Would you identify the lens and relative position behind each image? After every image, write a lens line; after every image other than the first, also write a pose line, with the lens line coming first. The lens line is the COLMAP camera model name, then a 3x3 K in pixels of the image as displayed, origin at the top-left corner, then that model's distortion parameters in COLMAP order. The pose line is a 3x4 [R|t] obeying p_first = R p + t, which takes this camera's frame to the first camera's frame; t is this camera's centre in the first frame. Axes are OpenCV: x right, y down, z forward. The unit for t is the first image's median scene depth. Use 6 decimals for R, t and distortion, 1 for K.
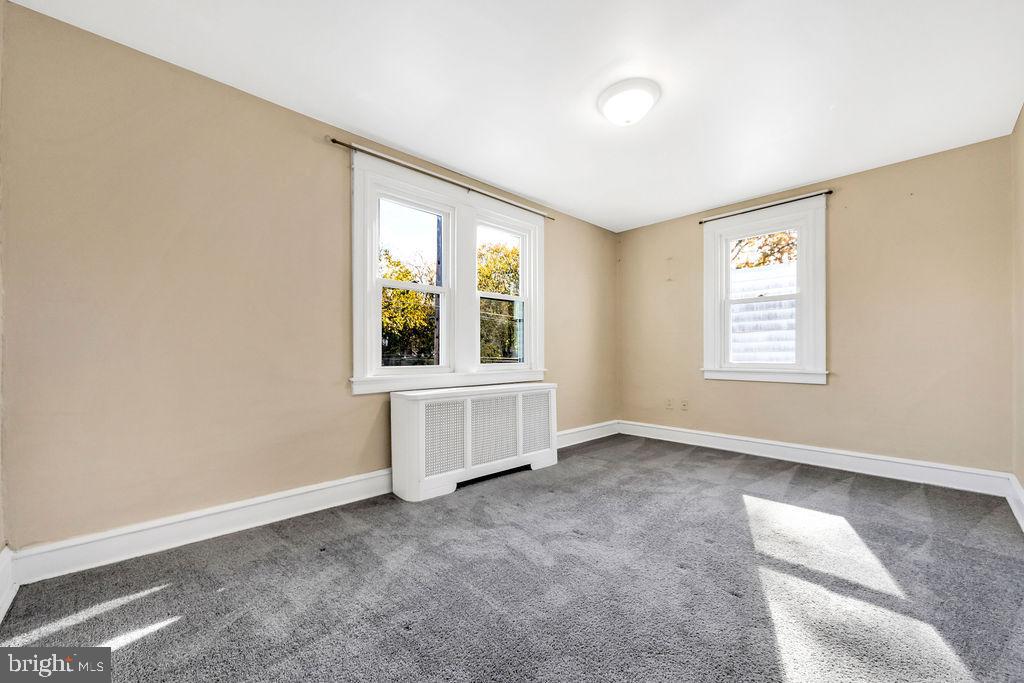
lens RADIAL K [[376.9, 0, 517.6], [0, 376.9, 351.9], [0, 0, 1]] dist [0.000011, 0.000007]
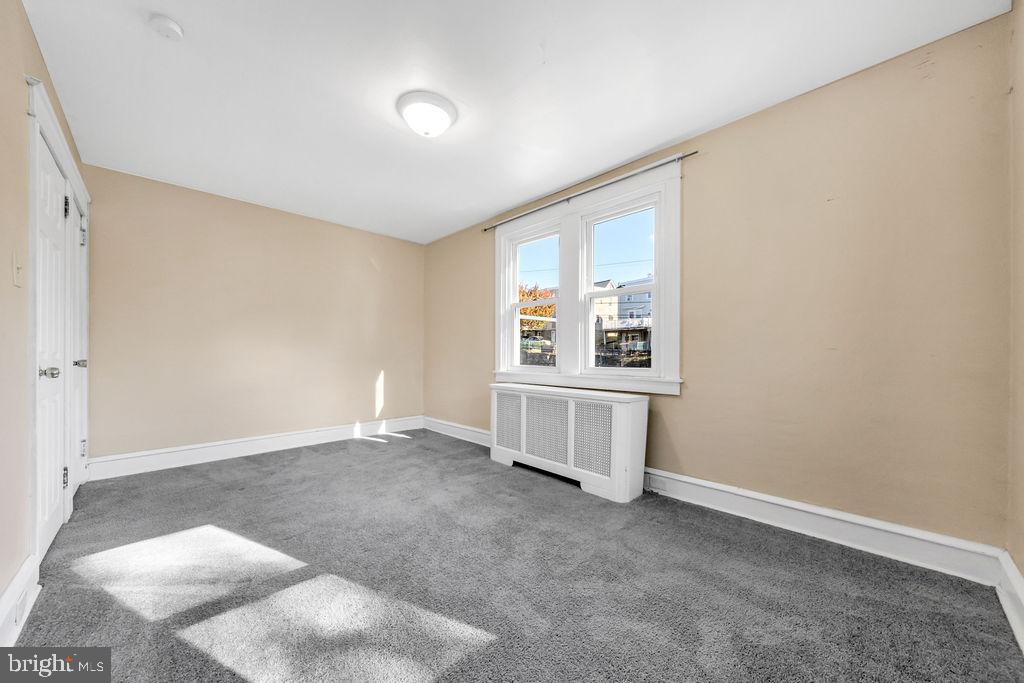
lens RADIAL K [[376.9, 0, 518.1], [0, 376.9, 346.5], [0, 0, 1]] dist [0.000011, 0.000007]
pose [[0.031380, -0.009394, -0.999463, 1.033166], [0.013475, 0.999869, -0.008974, -0.017322], [0.999417, -0.013186, 0.031503, 0.932354]]
